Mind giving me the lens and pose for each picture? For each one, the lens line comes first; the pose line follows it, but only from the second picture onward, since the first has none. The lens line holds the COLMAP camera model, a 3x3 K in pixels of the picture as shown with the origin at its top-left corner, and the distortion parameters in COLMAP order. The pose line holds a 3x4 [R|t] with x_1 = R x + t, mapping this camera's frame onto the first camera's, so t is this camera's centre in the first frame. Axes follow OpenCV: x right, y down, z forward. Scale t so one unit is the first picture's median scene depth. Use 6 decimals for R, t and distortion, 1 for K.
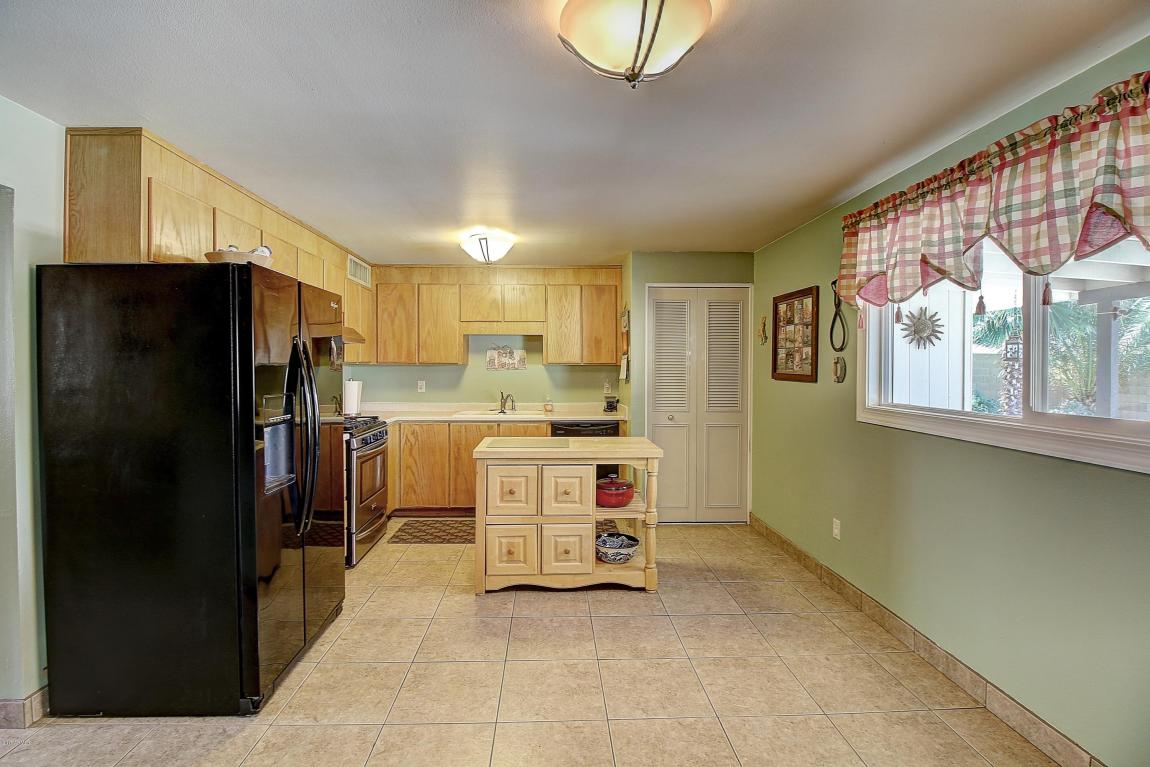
lens RADIAL K [[529.5, 0, 566.4], [0, 529.5, 373.3], [0, 0, 1]] dist [0.003665, -0.014324]
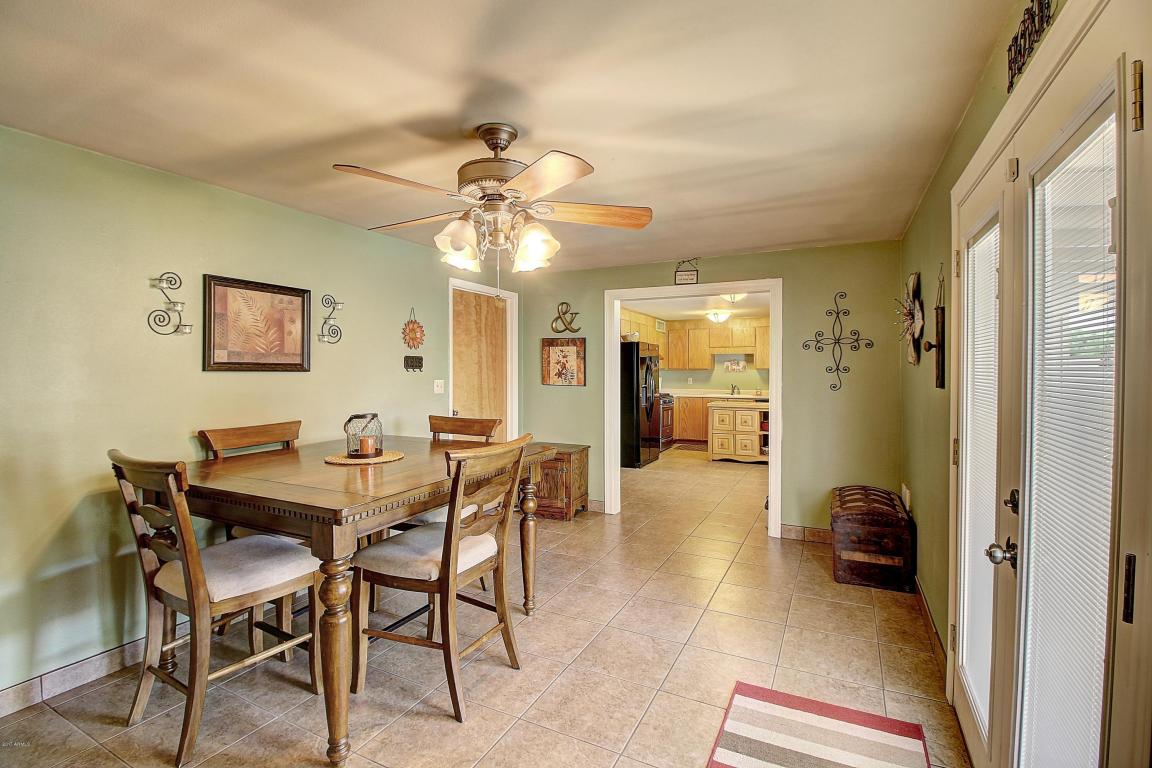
lens RADIAL K [[530.4, 0, 567.4], [0, 530.4, 373.8], [0, 0, 1]] dist [0.003665, -0.014324]
pose [[0.873485, 0.002467, -0.486845, 0.374066], [-0.006082, 0.999964, -0.005845, 0.017589], [0.486813, 0.008067, 0.873469, -1.220812]]
